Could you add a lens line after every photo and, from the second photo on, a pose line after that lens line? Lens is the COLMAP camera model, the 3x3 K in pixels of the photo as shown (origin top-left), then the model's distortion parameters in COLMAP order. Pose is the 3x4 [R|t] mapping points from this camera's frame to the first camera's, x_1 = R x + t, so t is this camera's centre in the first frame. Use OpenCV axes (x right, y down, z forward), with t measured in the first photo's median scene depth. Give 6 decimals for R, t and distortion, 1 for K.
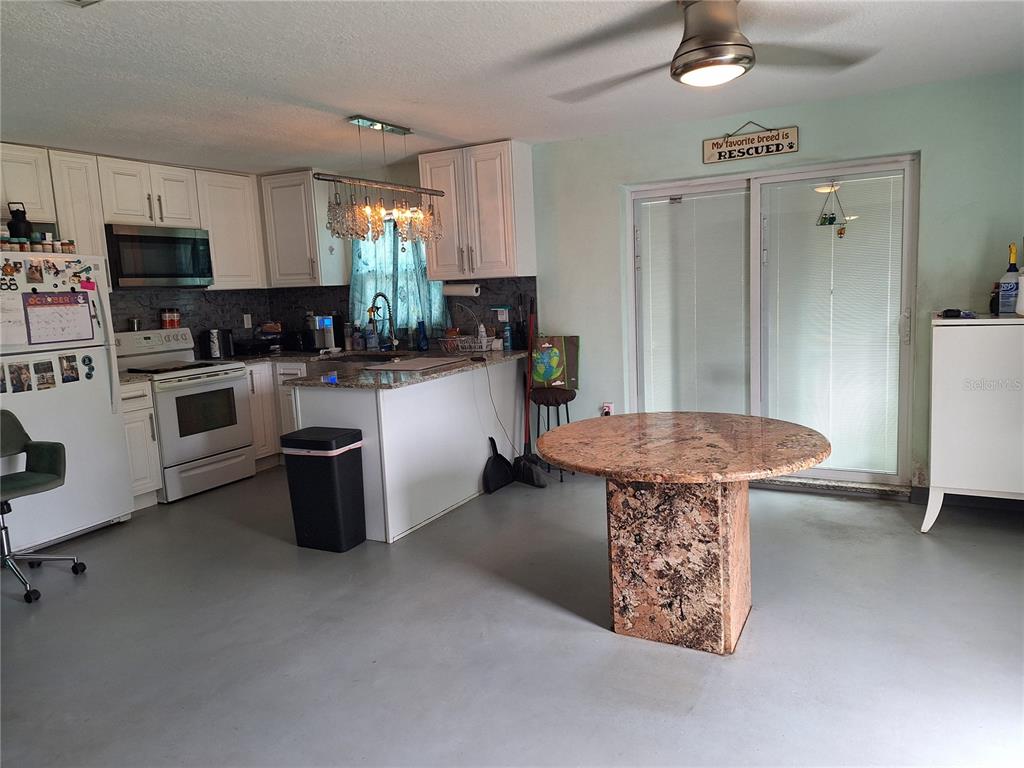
lens RADIAL K [[699.2, 0, 518.6], [0, 699.2, 375.1], [0, 0, 1]] dist [0.107195, -0.141800]
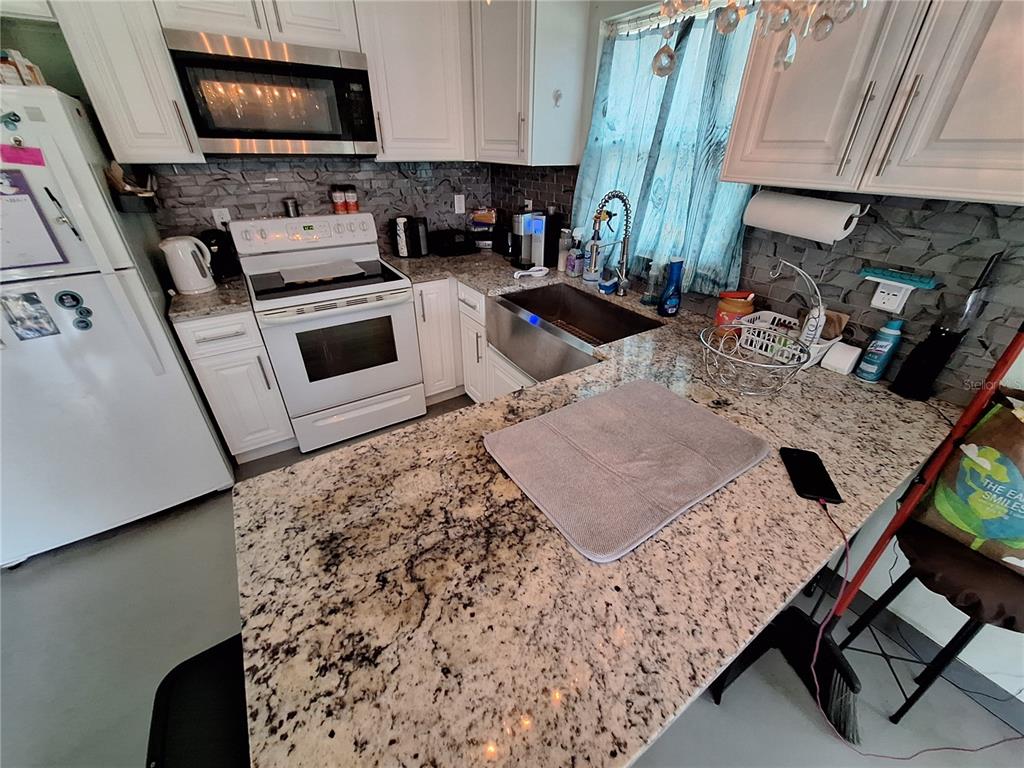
lens RADIAL K [[403.8, 0, 519.8], [0, 403.8, 383.5], [0, 0, 1]] dist [-0.011130, 0.004787]
pose [[0.874614, 0.296076, -0.383913, -0.123935], [-0.116206, 0.896807, 0.426888, -0.134839], [0.470688, -0.328749, 0.818766, 0.830022]]
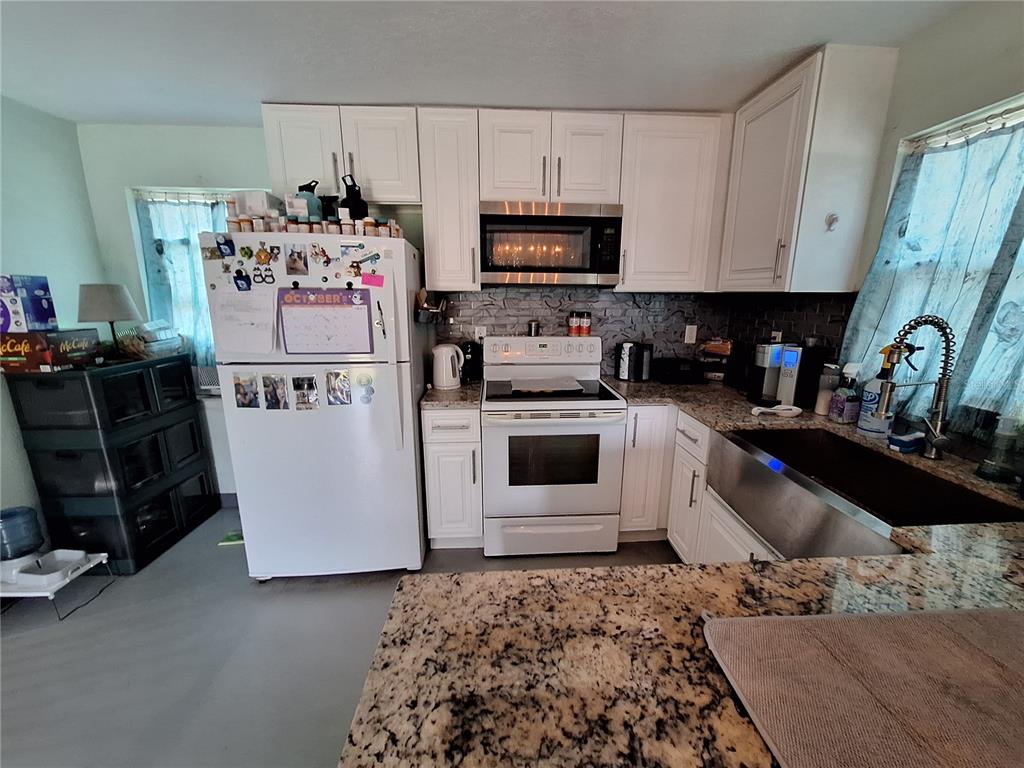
lens RADIAL K [[403.8, 0, 519.8], [0, 403.8, 383.5], [0, 0, 1]] dist [-0.011130, 0.004787]
pose [[0.520307, 0.234013, -0.821291, -0.152381], [-0.135456, 0.972162, 0.191187, -0.115259], [0.843168, 0.011773, 0.537521, 0.855368]]
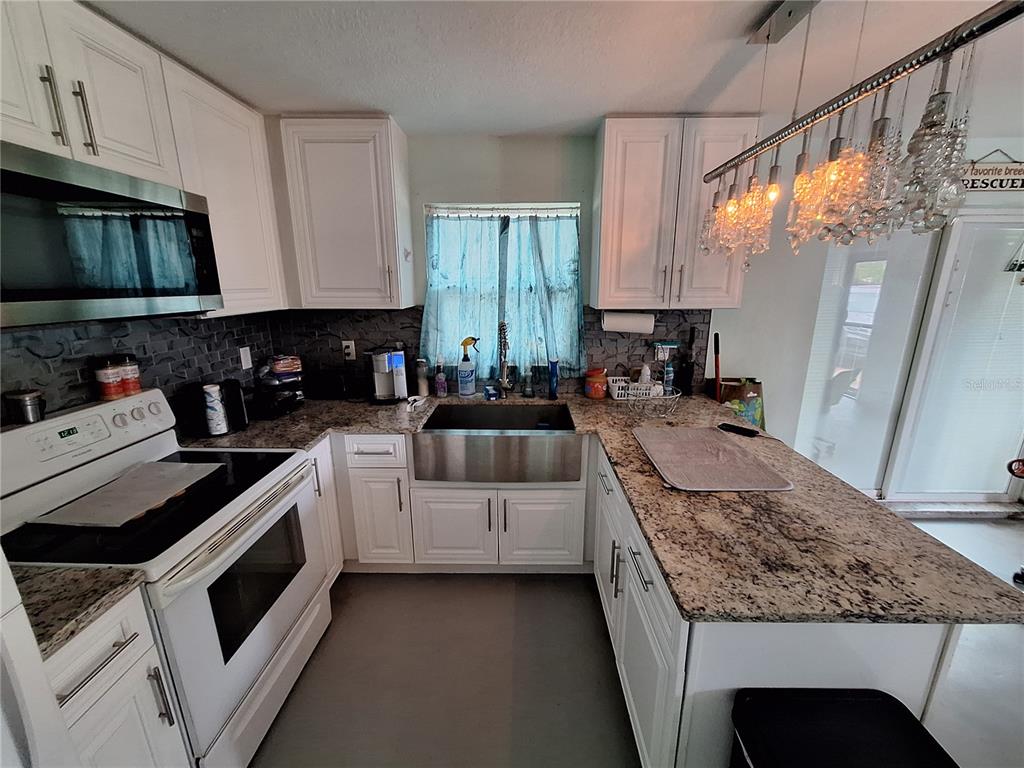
lens RADIAL K [[403.8, 0, 519.8], [0, 403.8, 383.5], [0, 0, 1]] dist [-0.011130, 0.004787]
pose [[0.889539, -0.065860, 0.452088, -0.457176], [0.017346, 0.993710, 0.110634, -0.124447], [-0.456531, -0.090572, 0.885086, 0.781976]]
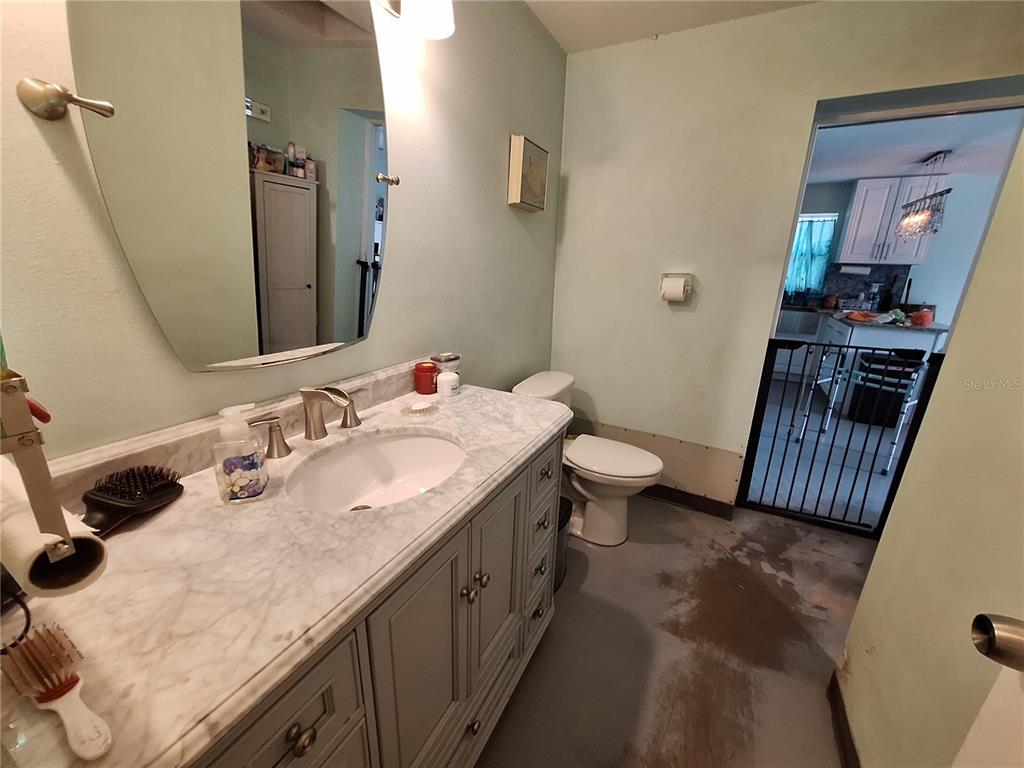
lens RADIAL K [[403.8, 0, 519.8], [0, 403.8, 383.5], [0, 0, 1]] dist [-0.011130, 0.004787]
pose [[0.996983, 0.072329, 0.028185, -1.009586], [-0.075947, 0.983963, 0.161397, 0.052033], [-0.016060, -0.163050, 0.986487, 0.074654]]
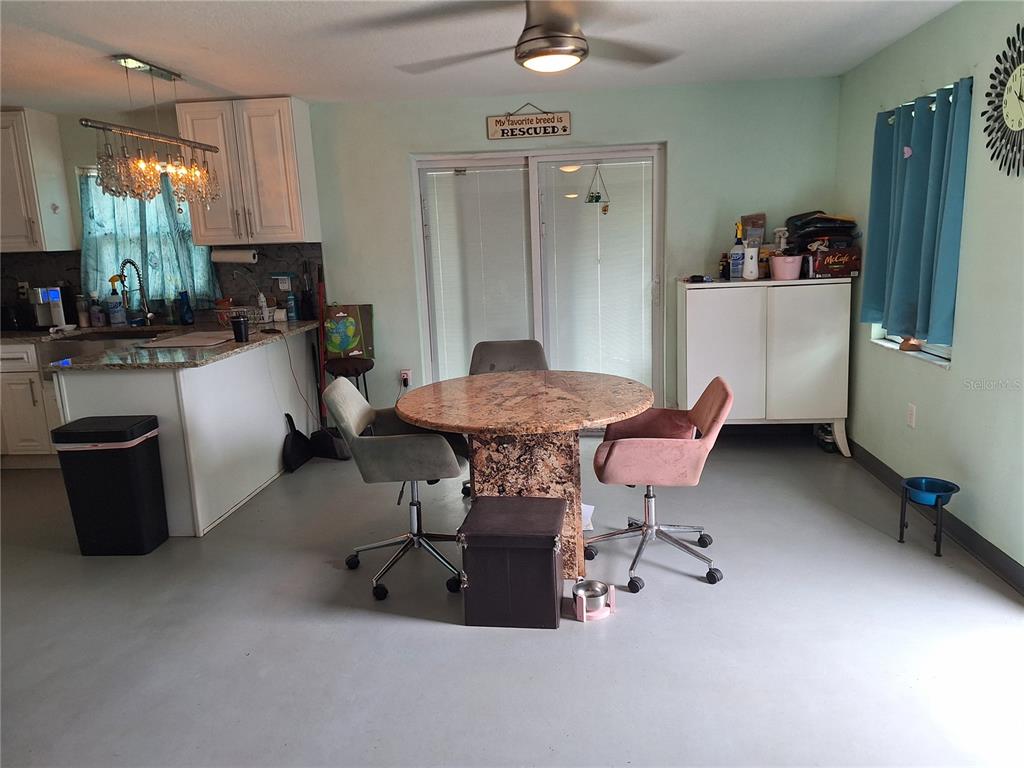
lens RADIAL K [[698.8, 0, 526.3], [0, 698.8, 367.4], [0, 0, 1]] dist [0.107696, -0.135576]
pose [[0.918593, -0.058941, 0.390784, -0.121386], [0.045543, 0.998016, 0.043473, -0.000150], [-0.392571, -0.022137, 0.919455, -0.003097]]
